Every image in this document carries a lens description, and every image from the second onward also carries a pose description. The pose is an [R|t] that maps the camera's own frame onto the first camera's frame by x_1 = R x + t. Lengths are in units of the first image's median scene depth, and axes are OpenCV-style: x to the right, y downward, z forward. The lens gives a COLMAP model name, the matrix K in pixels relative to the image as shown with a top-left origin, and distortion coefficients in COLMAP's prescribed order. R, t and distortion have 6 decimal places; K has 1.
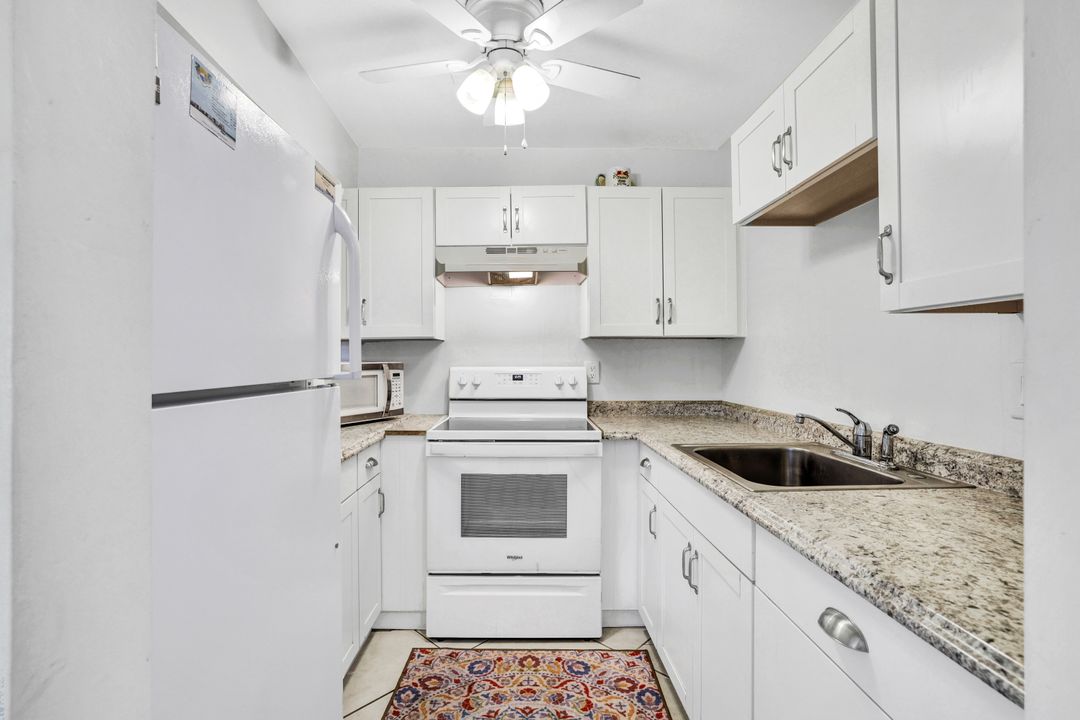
lens RADIAL K [[495.8, 0, 540.0], [0, 495.8, 360.0], [0, 0, 1]] dist [0.000062, 0.000021]
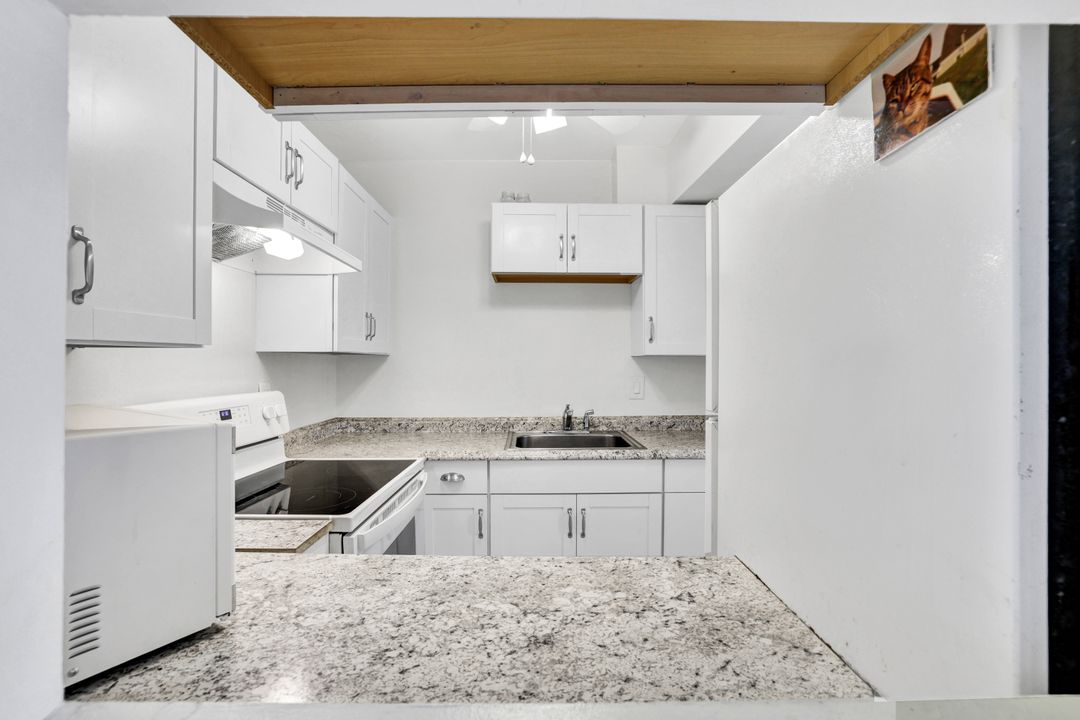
lens RADIAL K [[495.8, 0, 540.0], [0, 495.8, 360.0], [0, 0, 1]] dist [0.000062, 0.000021]
pose [[0.026059, 0.006205, 0.999641, -0.638364], [0.004767, 0.999969, -0.006331, -0.025573], [-0.999649, 0.004930, 0.026029, 0.604890]]
